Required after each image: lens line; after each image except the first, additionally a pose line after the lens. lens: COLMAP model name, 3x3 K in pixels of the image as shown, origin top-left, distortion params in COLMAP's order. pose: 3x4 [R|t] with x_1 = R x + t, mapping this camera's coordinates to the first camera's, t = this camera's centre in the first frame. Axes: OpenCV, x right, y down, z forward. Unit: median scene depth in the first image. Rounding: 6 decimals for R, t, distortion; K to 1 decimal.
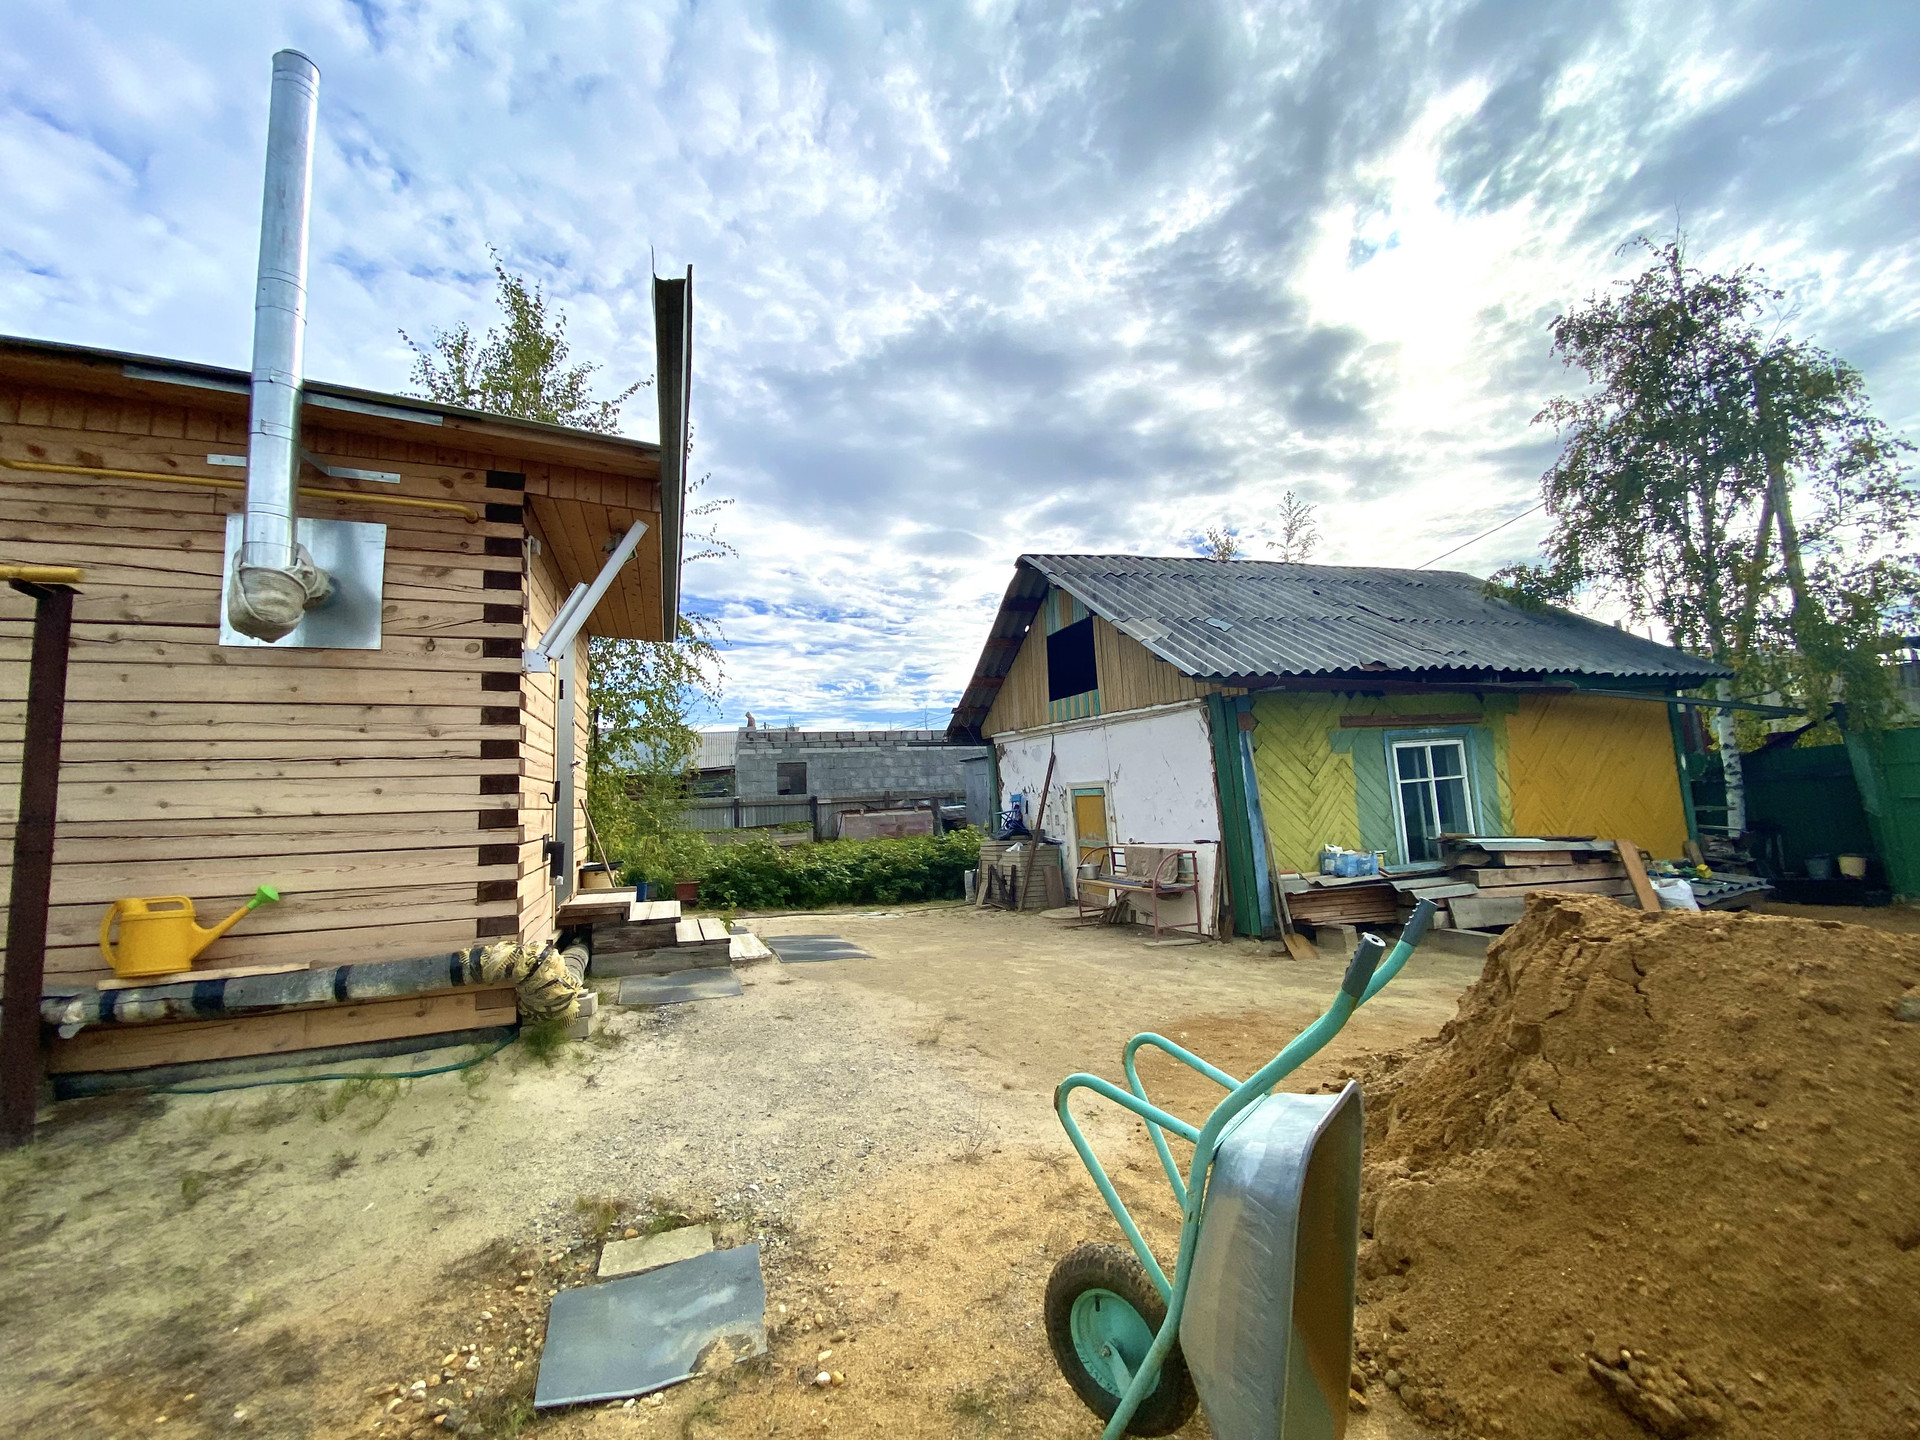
lens RADIAL K [[767.3, 0, 960.4], [0, 767.3, 719.5], [0, 0, 1]] dist [0.014163, -0.017800]
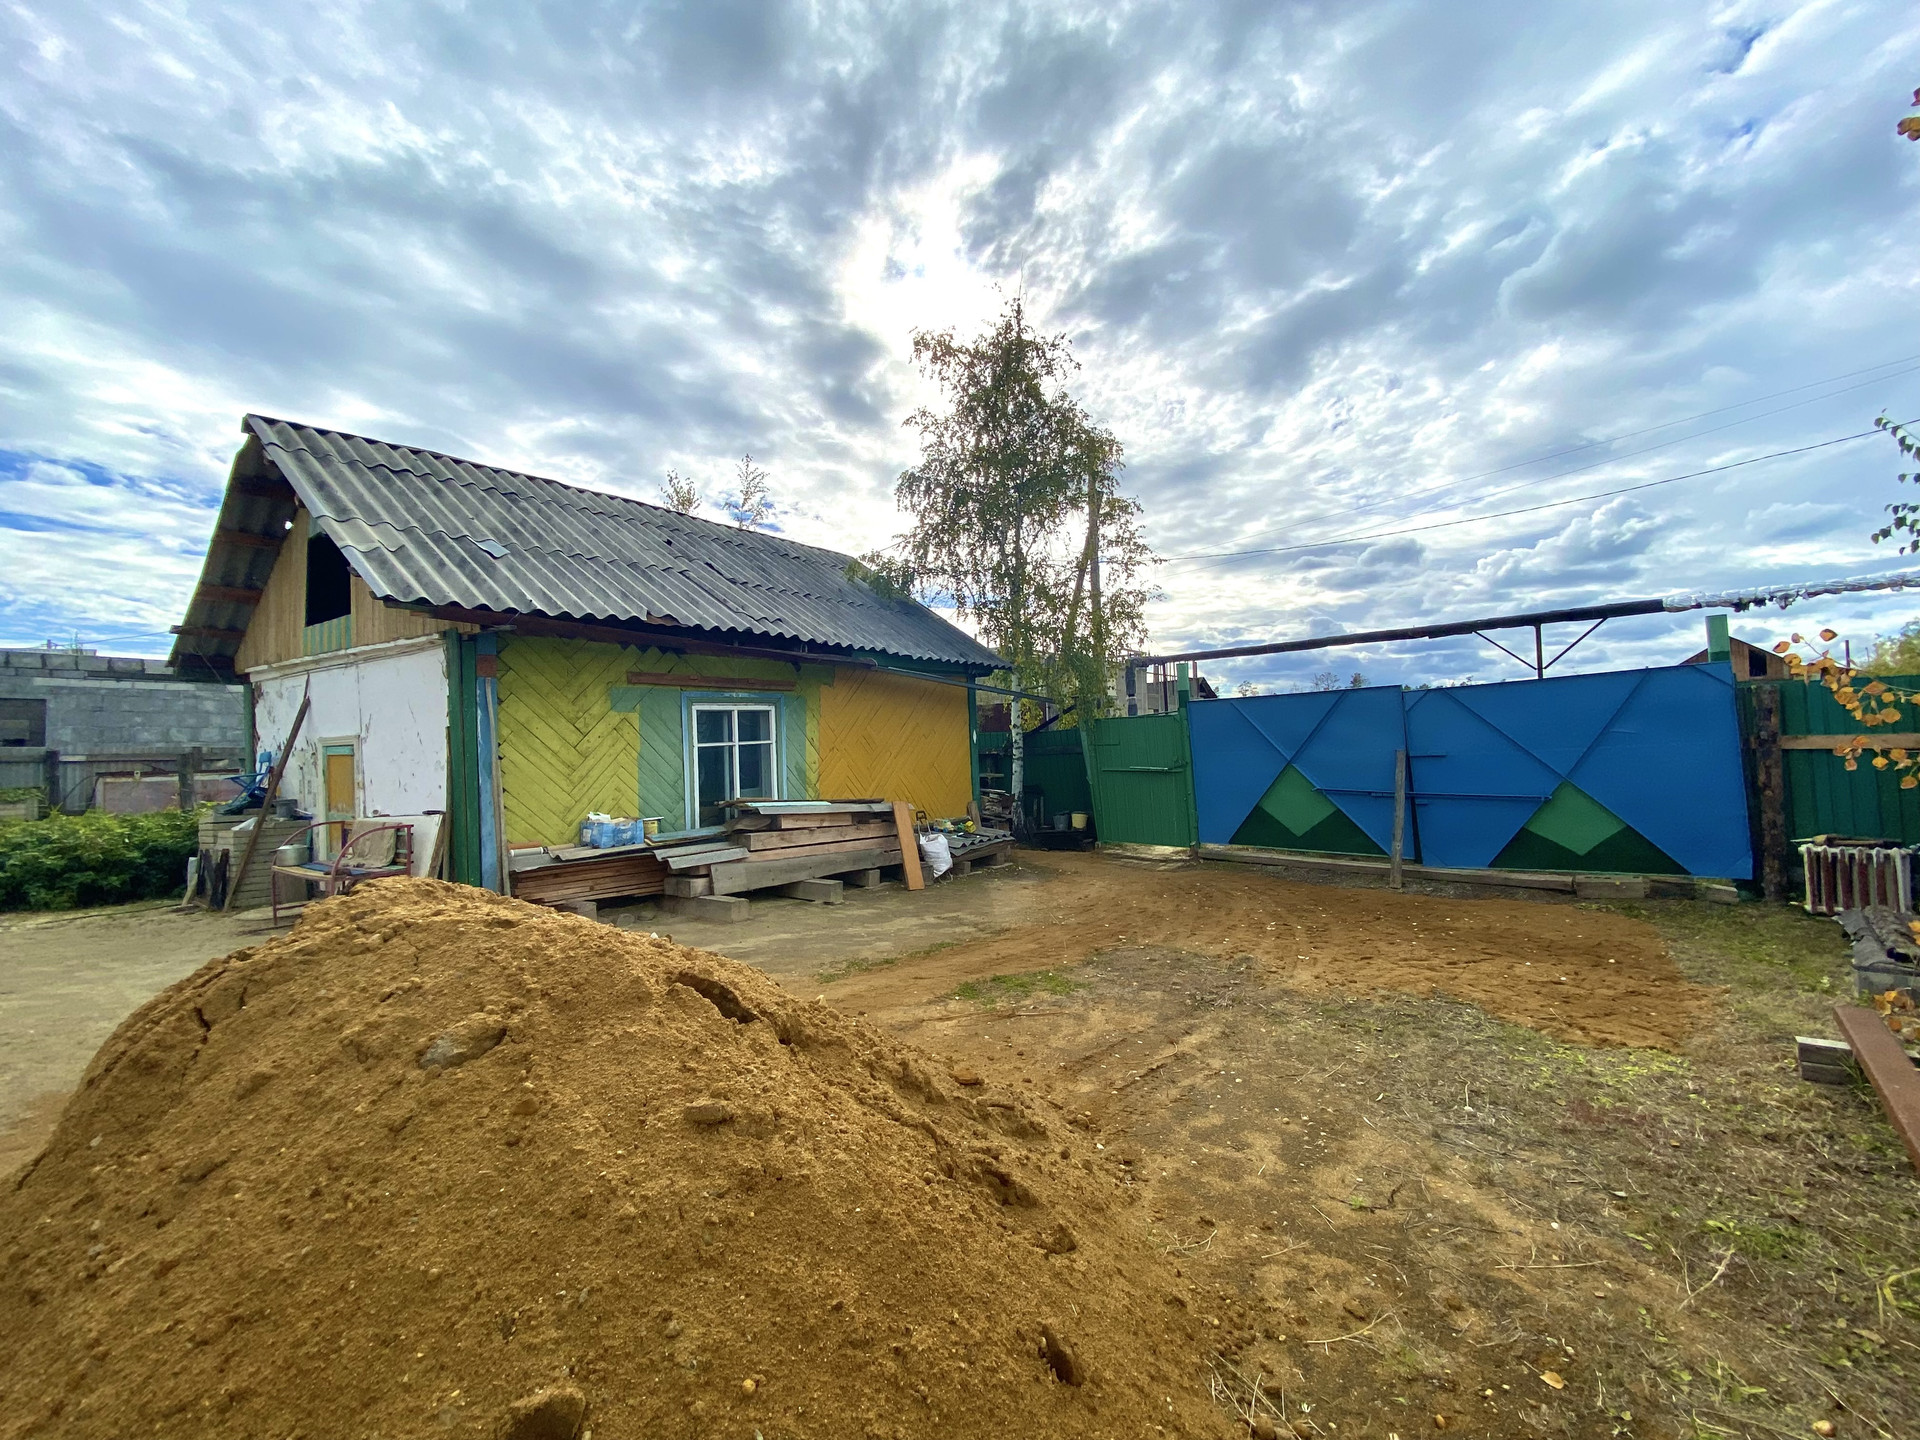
lens RADIAL K [[767.3, 0, 960.4], [0, 767.3, 719.5], [0, 0, 1]] dist [0.014163, -0.017800]
pose [[0.823562, 0.046556, 0.565313, 0.209125], [-0.071990, 0.997146, 0.022759, 0.002436], [-0.562639, -0.059440, 0.824563, 0.018001]]
